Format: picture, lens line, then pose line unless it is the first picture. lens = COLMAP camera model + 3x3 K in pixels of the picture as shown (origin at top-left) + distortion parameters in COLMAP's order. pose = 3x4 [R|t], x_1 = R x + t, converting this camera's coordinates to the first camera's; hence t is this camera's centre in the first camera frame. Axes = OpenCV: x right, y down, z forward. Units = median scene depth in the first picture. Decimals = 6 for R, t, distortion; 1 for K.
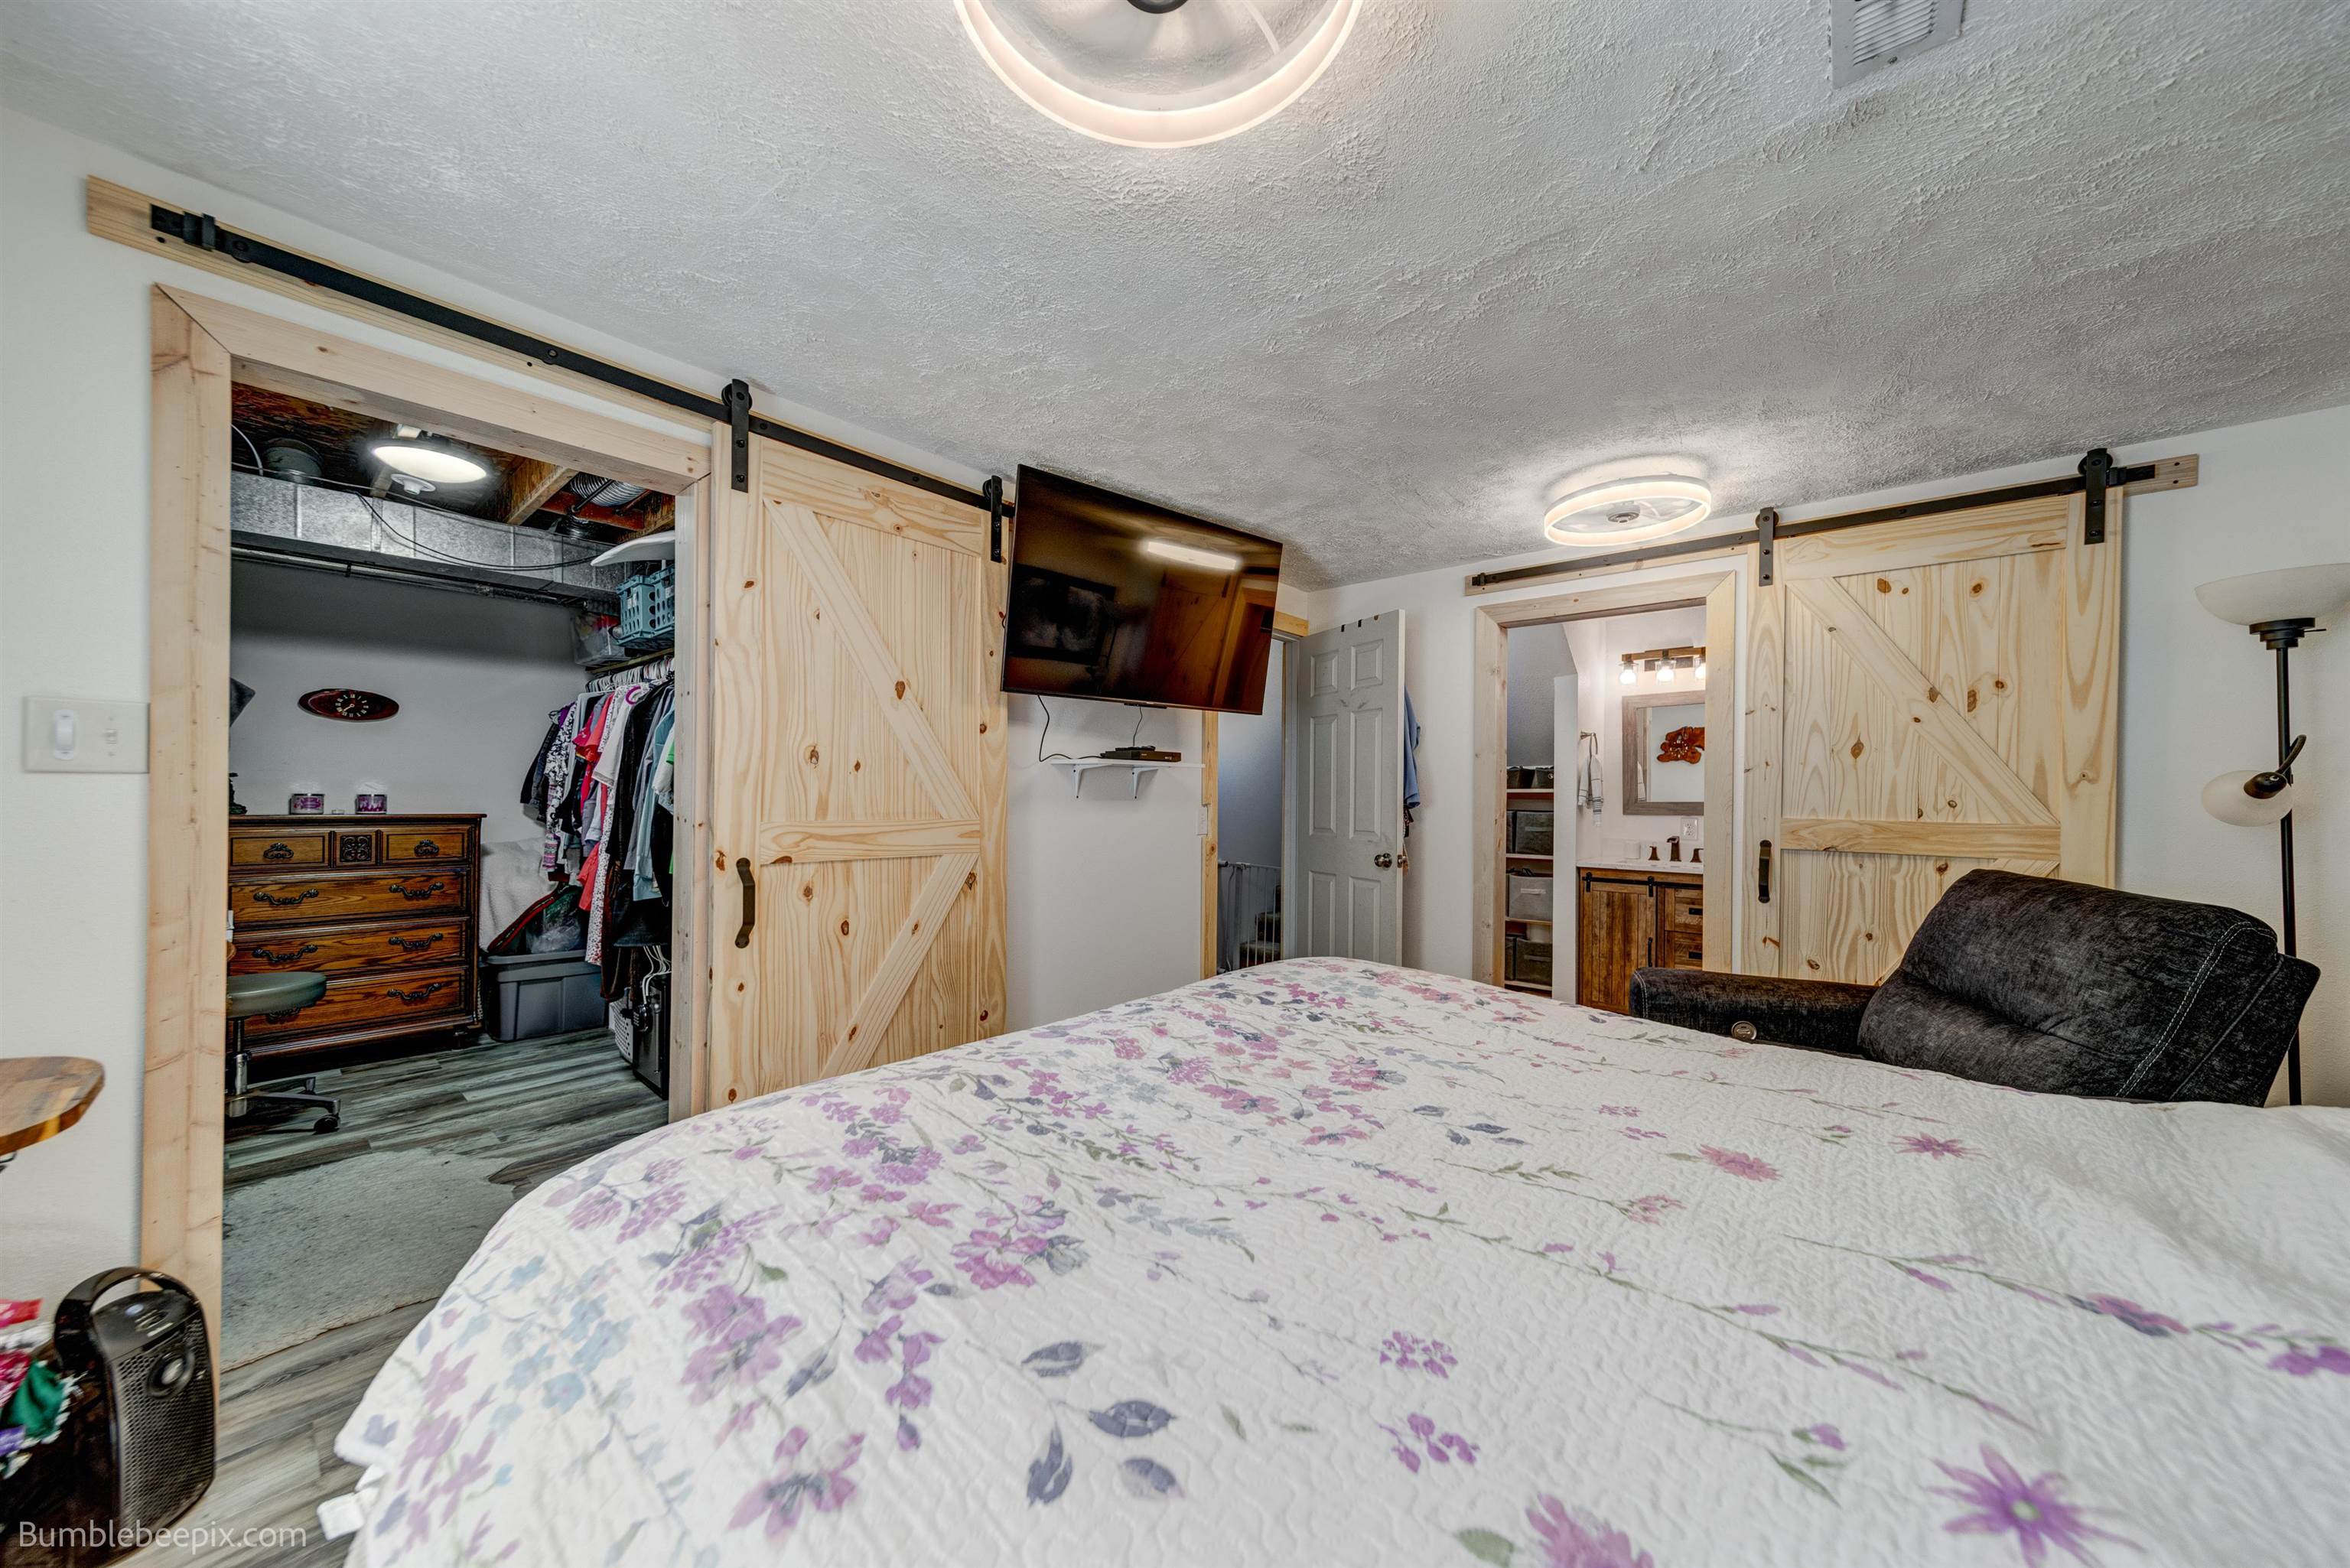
lens RADIAL K [[811.4, 0, 1176.6], [0, 811.4, 795.5], [0, 0, 1]] dist [0.002506, 0.000043]
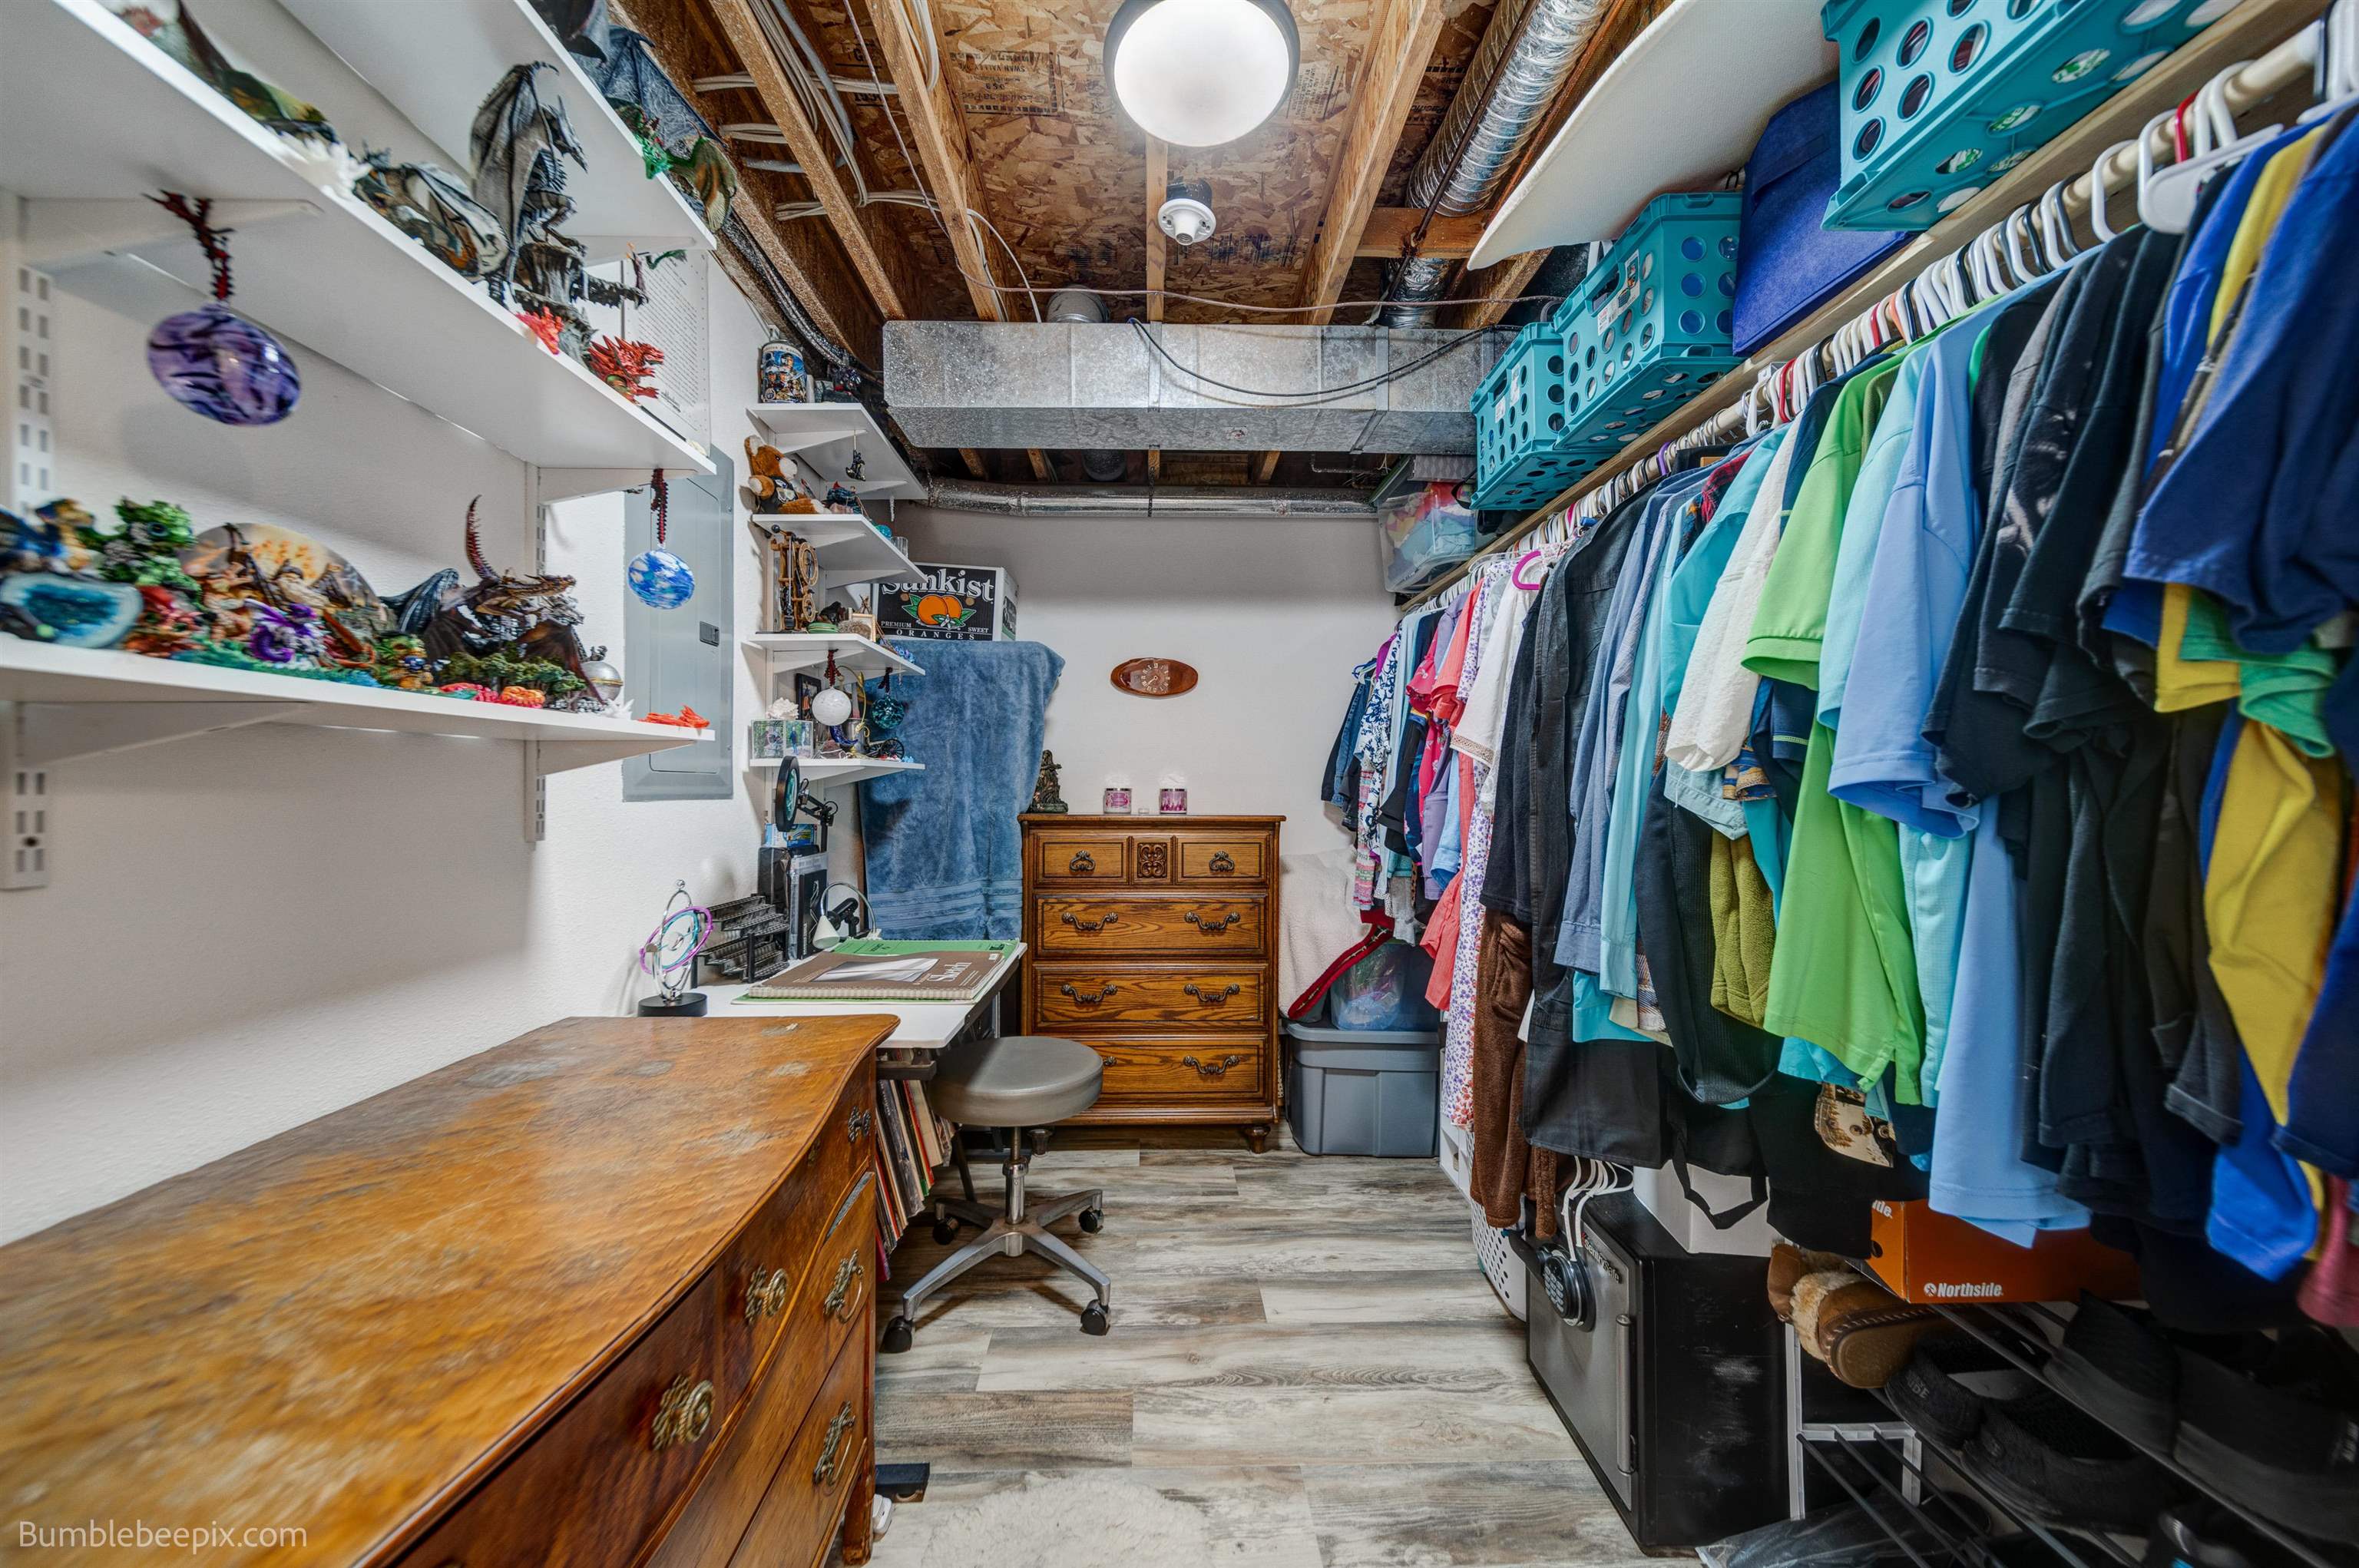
lens RADIAL K [[814.6, 0, 1174.6], [0, 814.6, 791.0], [0, 0, 1]] dist [0.002506, 0.000043]
pose [[0.673927, -0.009140, -0.738742, -0.421459], [0.004423, 0.999955, -0.008337, 0.007128], [0.738785, 0.002351, 0.673937, 0.487234]]
